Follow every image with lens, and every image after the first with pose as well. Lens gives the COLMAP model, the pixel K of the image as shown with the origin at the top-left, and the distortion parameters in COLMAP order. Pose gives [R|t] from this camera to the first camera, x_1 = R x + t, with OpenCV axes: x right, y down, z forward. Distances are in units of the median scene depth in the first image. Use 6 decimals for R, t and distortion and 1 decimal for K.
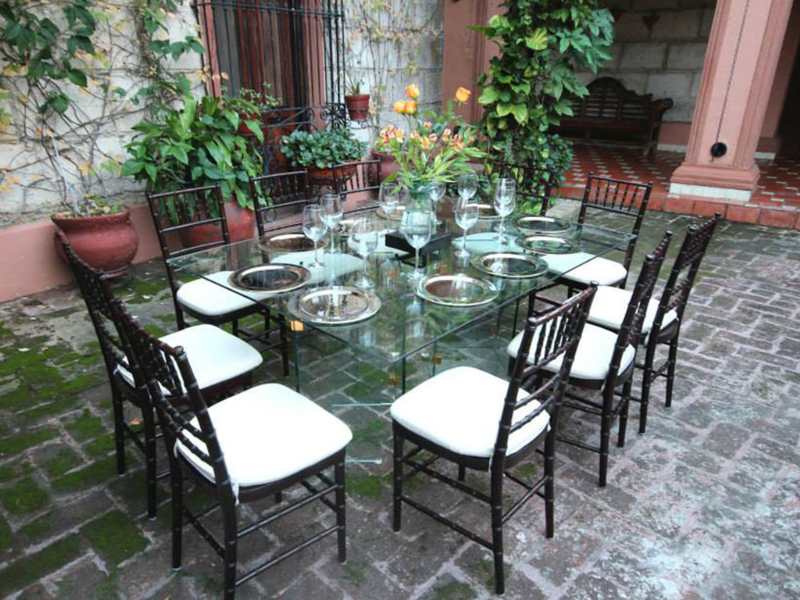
lens RADIAL K [[576.3, 0, 396.5], [0, 576.3, 315.4], [0, 0, 1]] dist [0.001455, 0.018270]
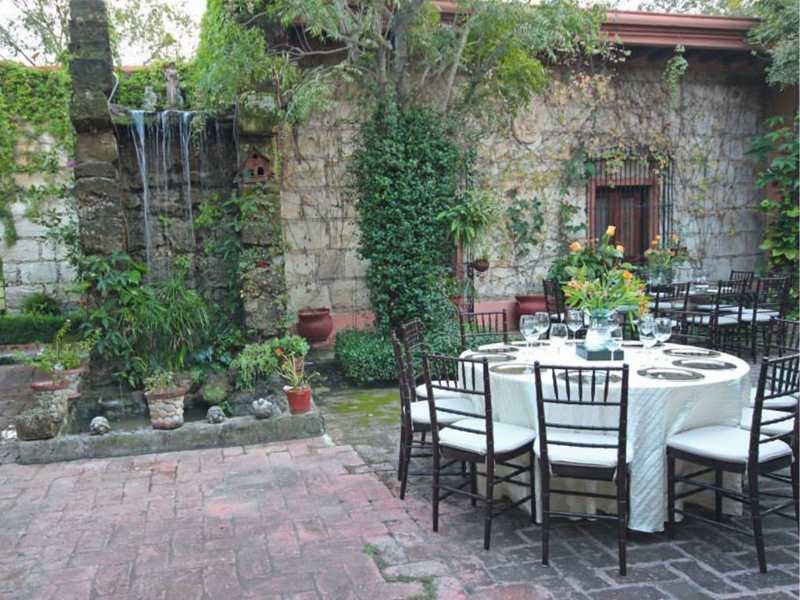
lens RADIAL K [[576.3, 0, 395.7], [0, 576.3, 300.9], [0, 0, 1]] dist [0.001455, 0.018270]
pose [[0.805994, 0.019153, -0.591613, 0.364073], [-0.196119, 0.951663, -0.236377, 0.443551], [0.558490, 0.306545, 0.770791, -0.968814]]
